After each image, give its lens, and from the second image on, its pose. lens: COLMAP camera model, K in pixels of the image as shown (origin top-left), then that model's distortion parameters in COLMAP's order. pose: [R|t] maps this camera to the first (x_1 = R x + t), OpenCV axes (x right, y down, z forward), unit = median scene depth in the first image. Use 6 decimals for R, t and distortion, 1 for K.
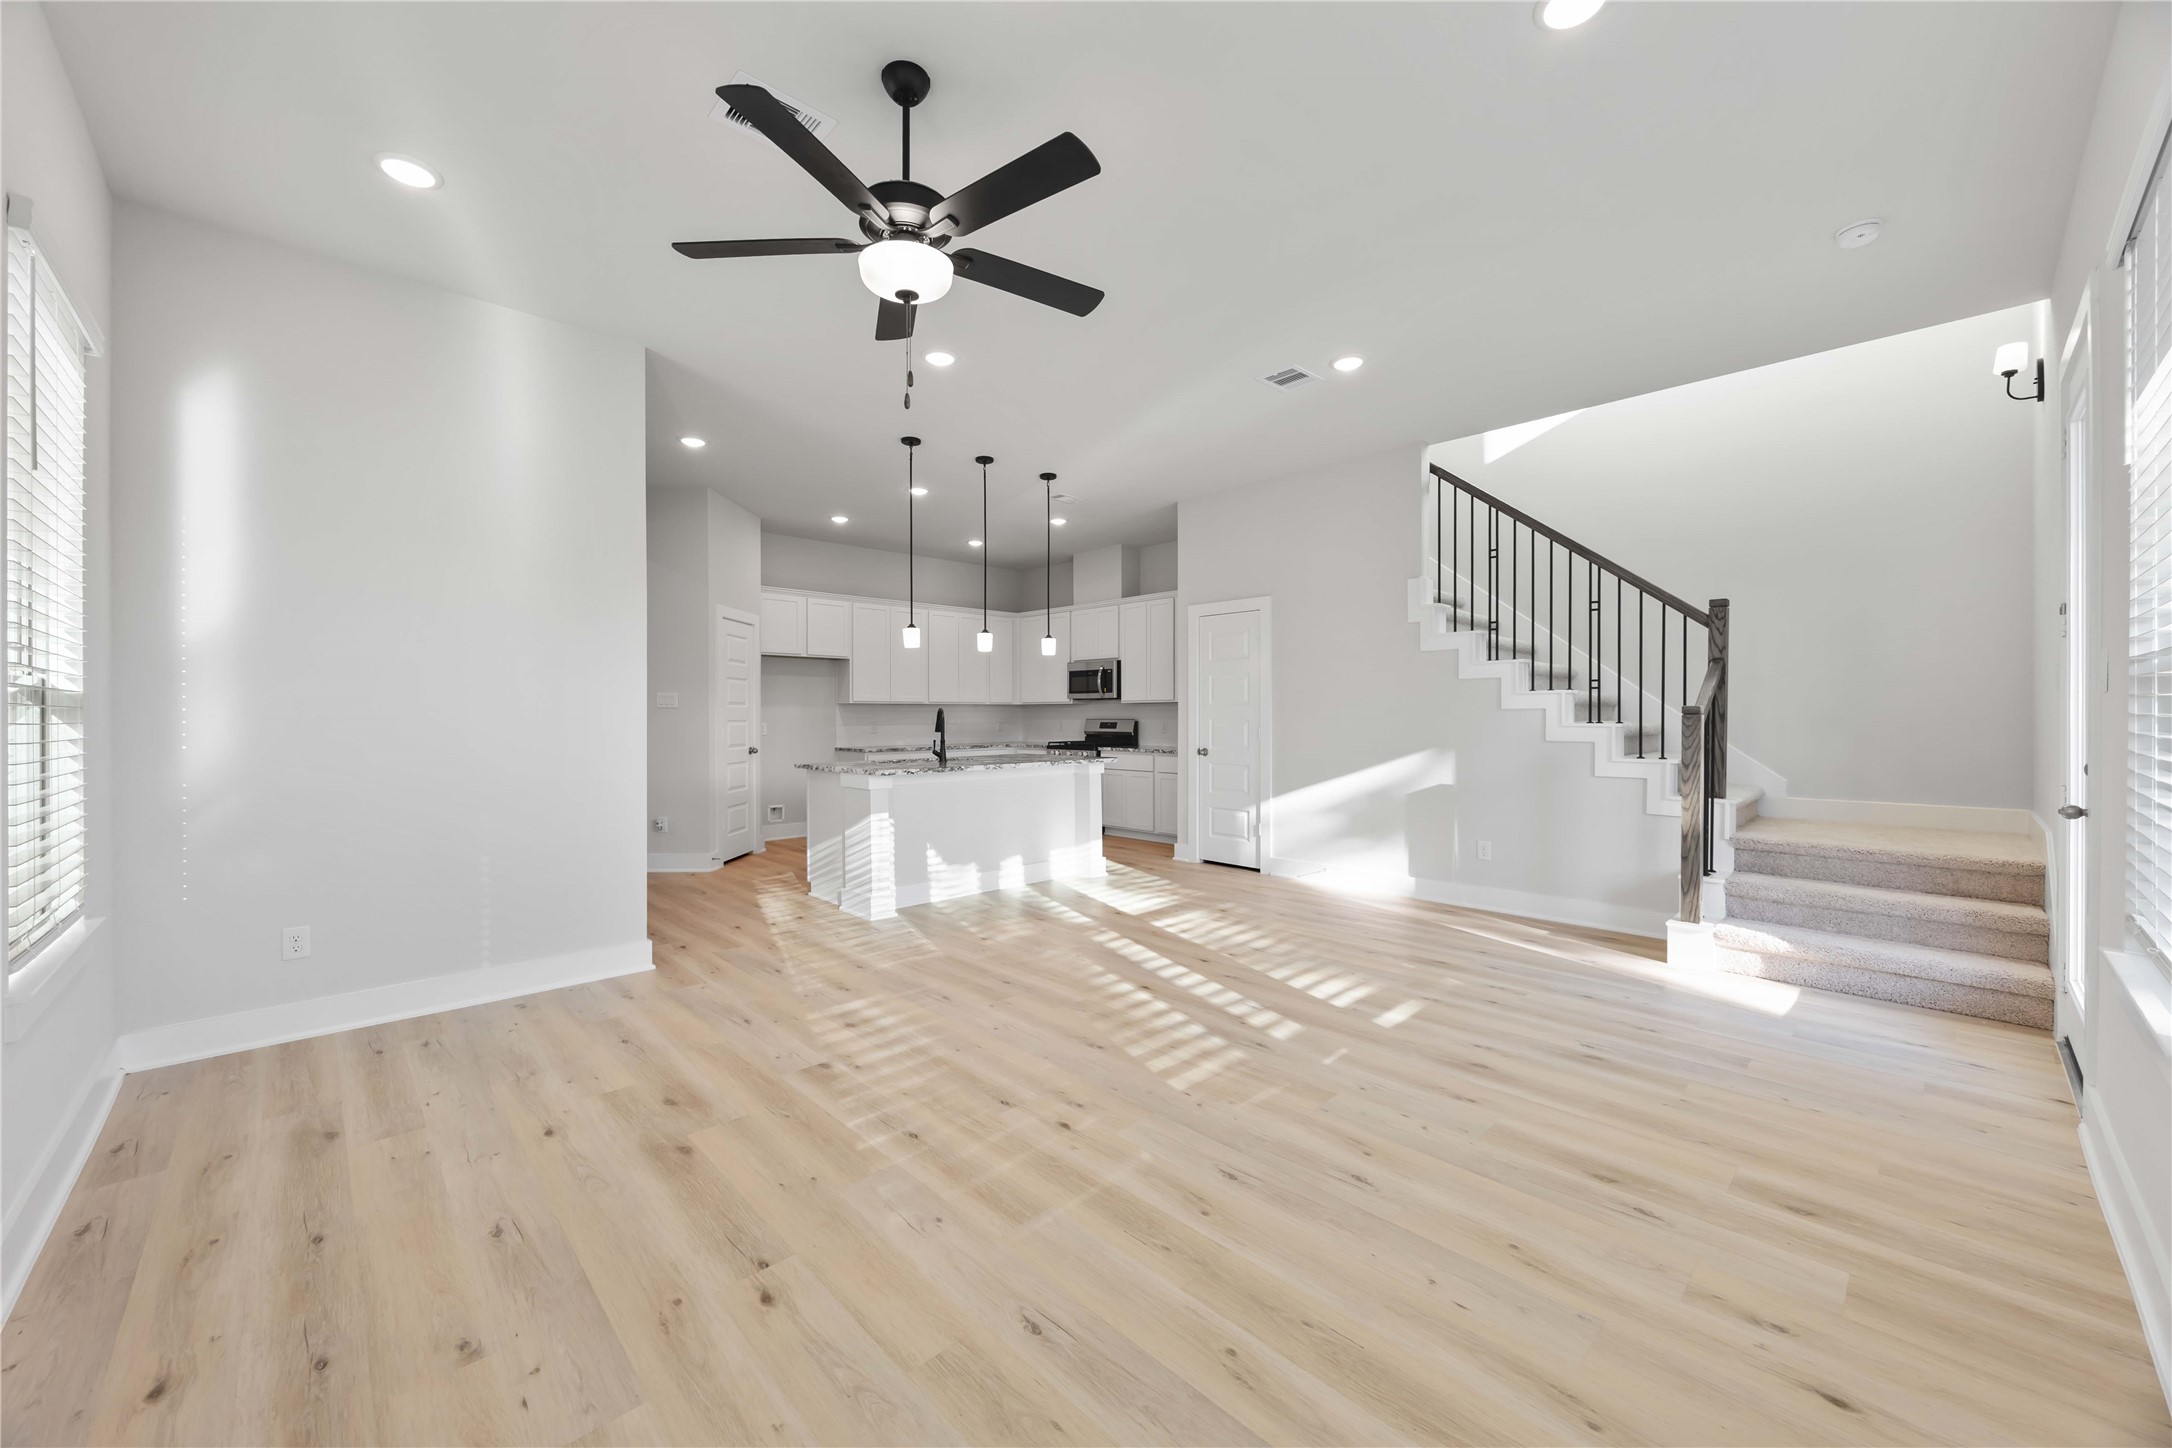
lens RADIAL K [[823.1, 0, 1095.8], [0, 823.1, 726.7], [0, 0, 1]] dist [-0.003939, -0.000875]
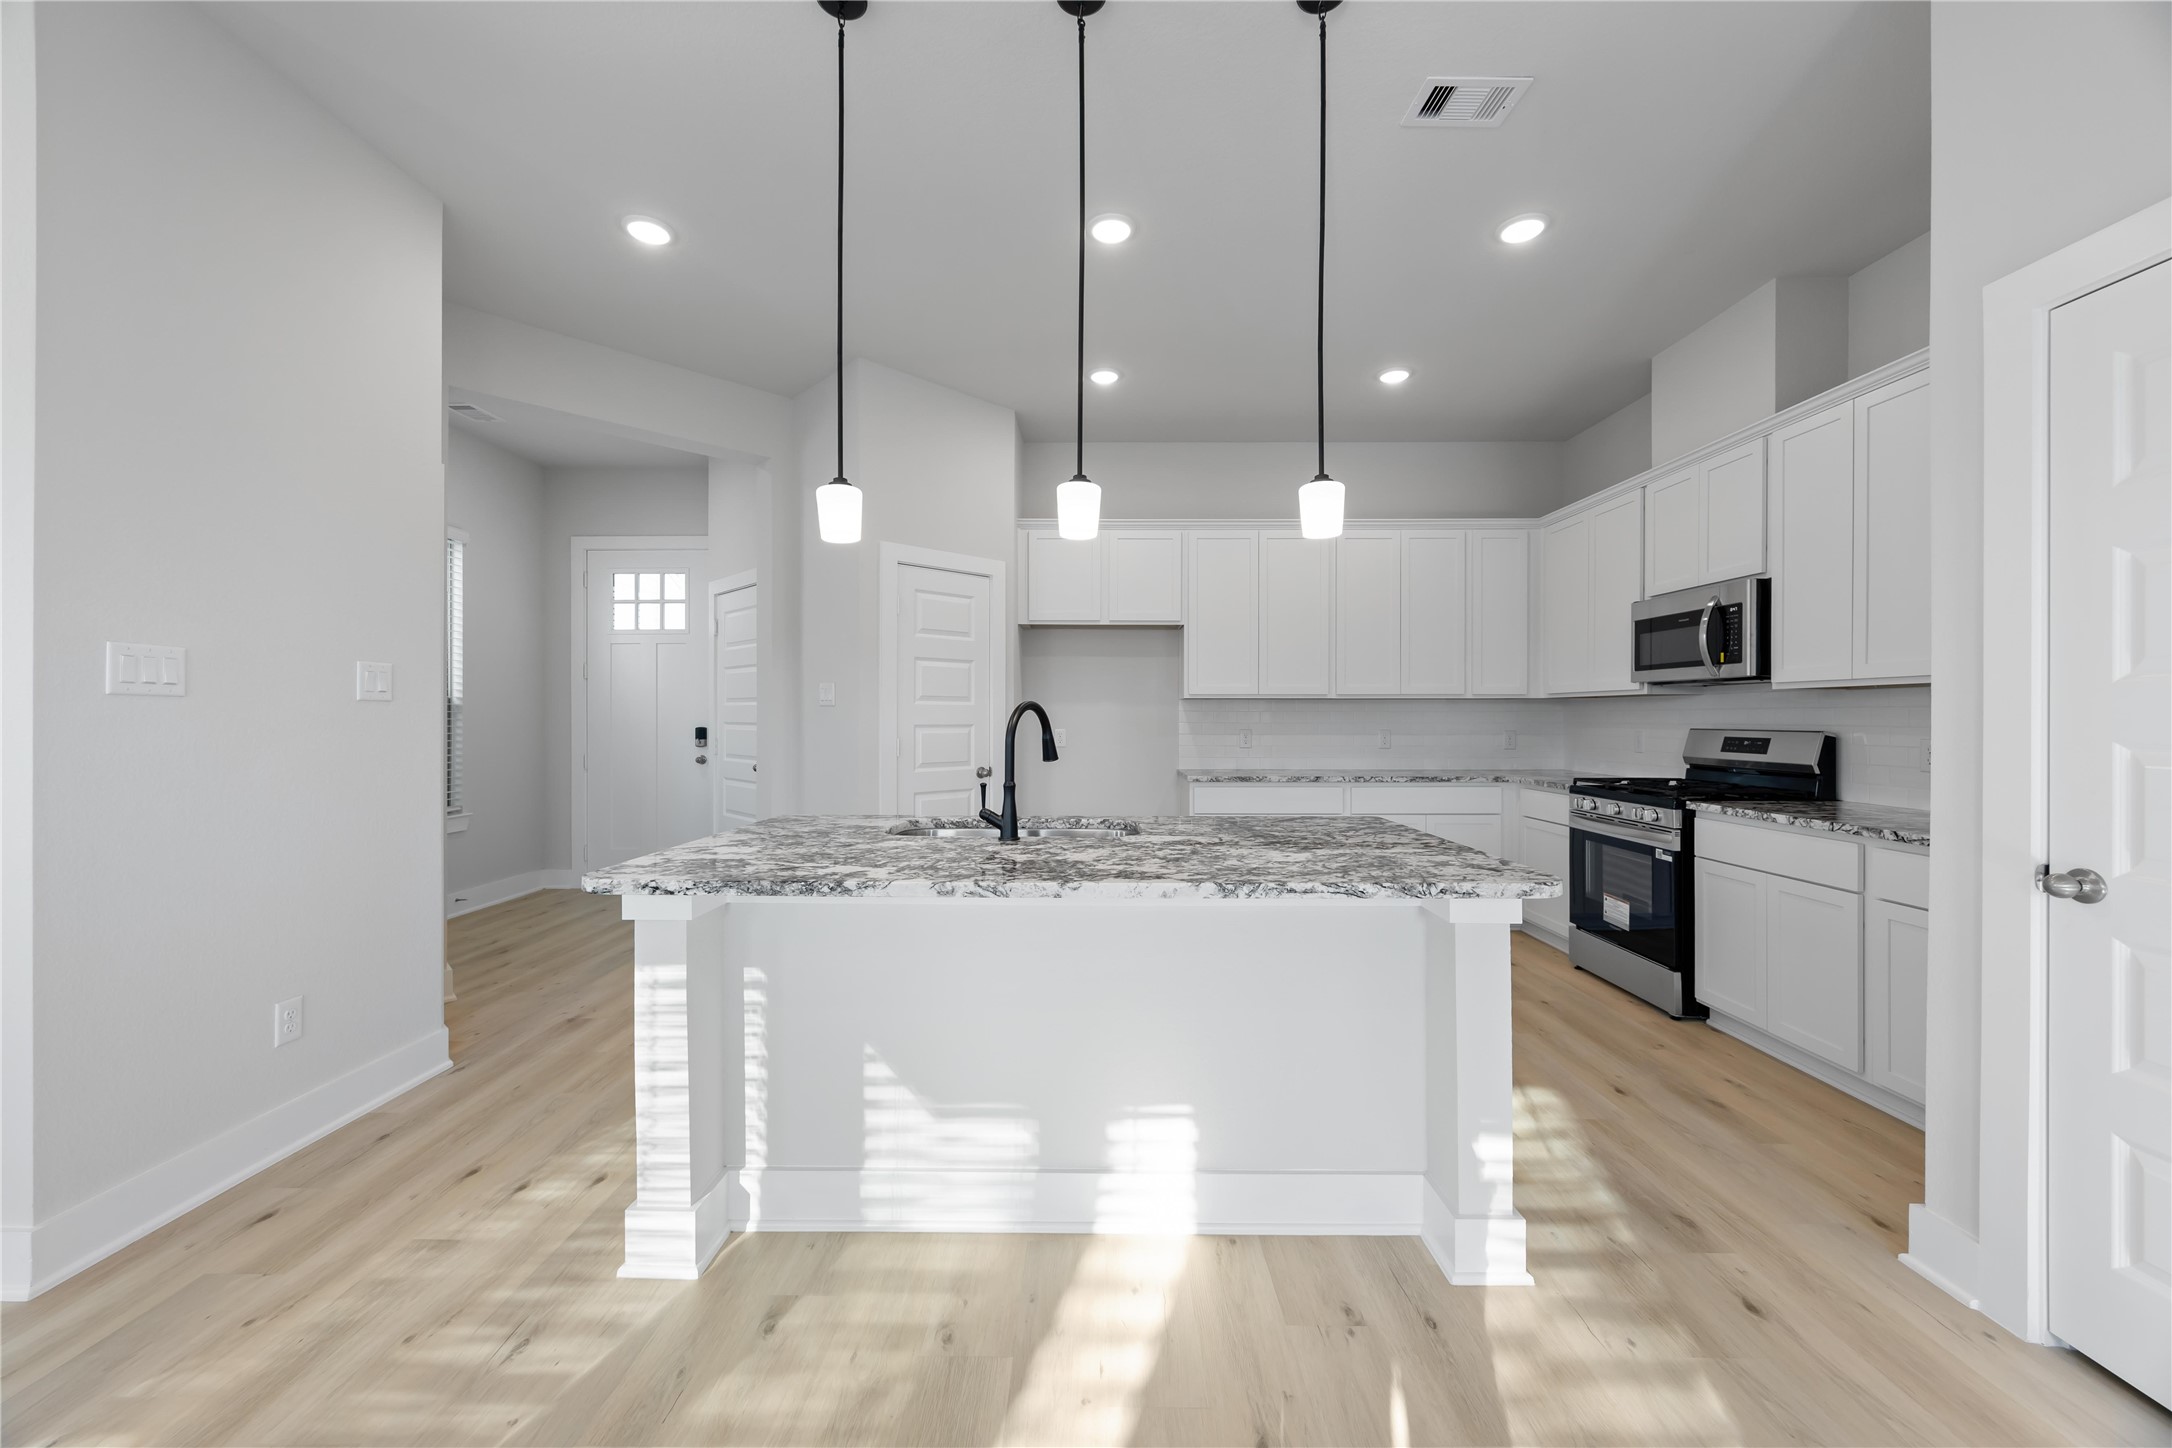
lens RADIAL K [[823.1, 0, 1032.3], [0, 823.1, 715.8], [0, 0, 1]] dist [-0.003939, -0.000875]
pose [[0.675038, 0.007531, -0.737745, 0.157663], [-0.019442, 0.999782, -0.007584, -0.013557], [0.737527, 0.019463, 0.675037, 0.973801]]
